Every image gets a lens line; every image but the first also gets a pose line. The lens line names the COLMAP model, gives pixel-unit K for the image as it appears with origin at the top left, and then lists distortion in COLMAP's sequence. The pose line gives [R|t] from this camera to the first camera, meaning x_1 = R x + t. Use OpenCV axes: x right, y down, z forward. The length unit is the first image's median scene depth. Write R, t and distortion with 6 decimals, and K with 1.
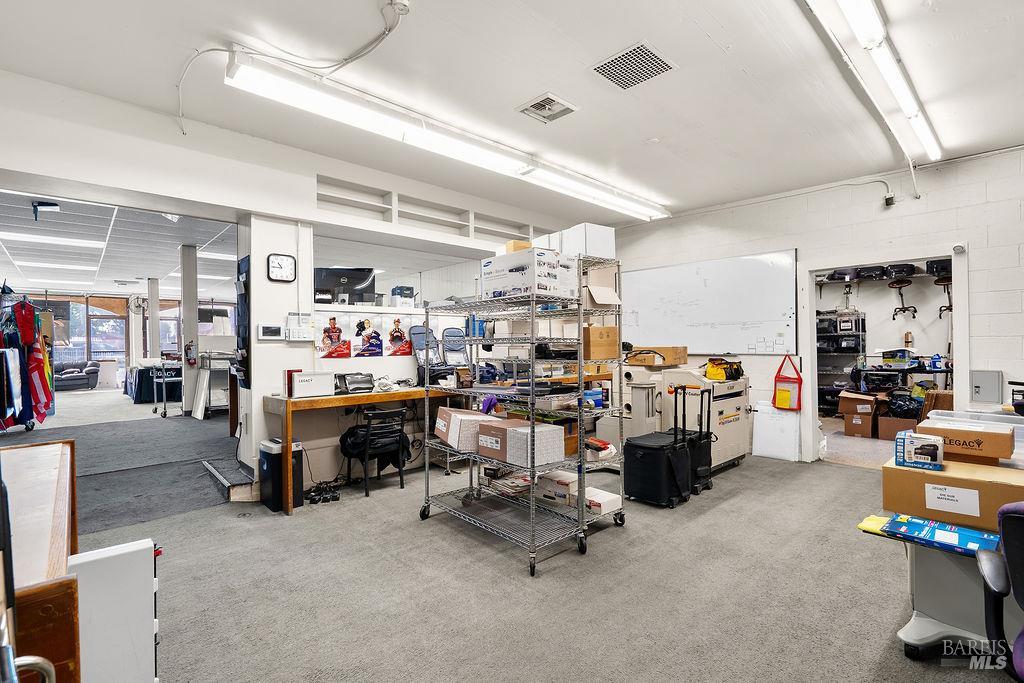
lens RADIAL K [[468.6, 0, 511.4], [0, 468.6, 347.0], [0, 0, 1]] dist [-0.008266, 0.003007]
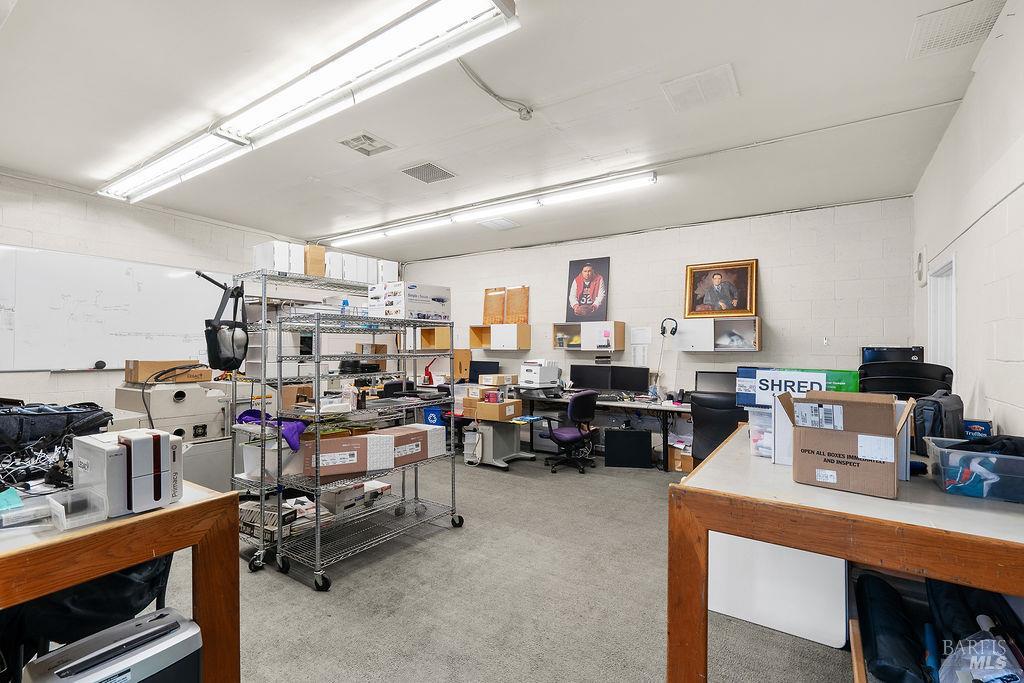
lens RADIAL K [[468.6, 0, 512.5], [0, 468.6, 337.5], [0, 0, 1]] dist [-0.008266, 0.003007]
pose [[-0.221400, 0.026987, 0.974810, -0.817235], [0.008366, 0.999633, -0.025774, -0.019412], [-0.975147, 0.002448, -0.221545, 0.701321]]
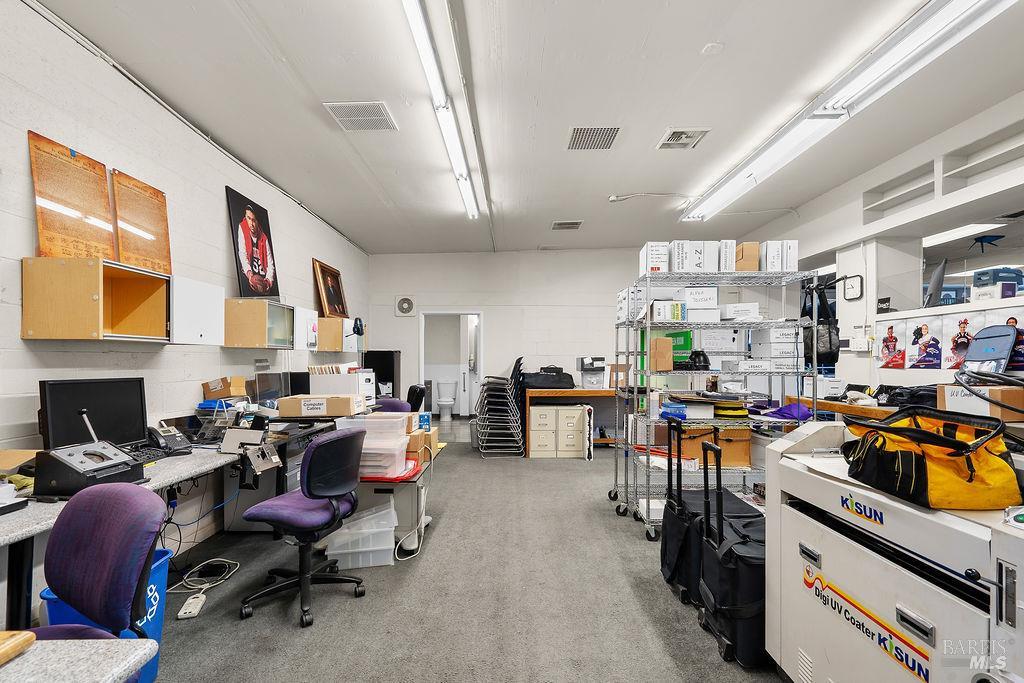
lens RADIAL K [[468.6, 0, 515.4], [0, 468.6, 350.3], [0, 0, 1]] dist [-0.008266, 0.003007]
pose [[-0.680232, -0.001793, -0.732994, 0.889374], [0.002970, 0.999982, -0.005202, -0.011407], [0.732990, -0.005716, -0.680215, 1.137666]]
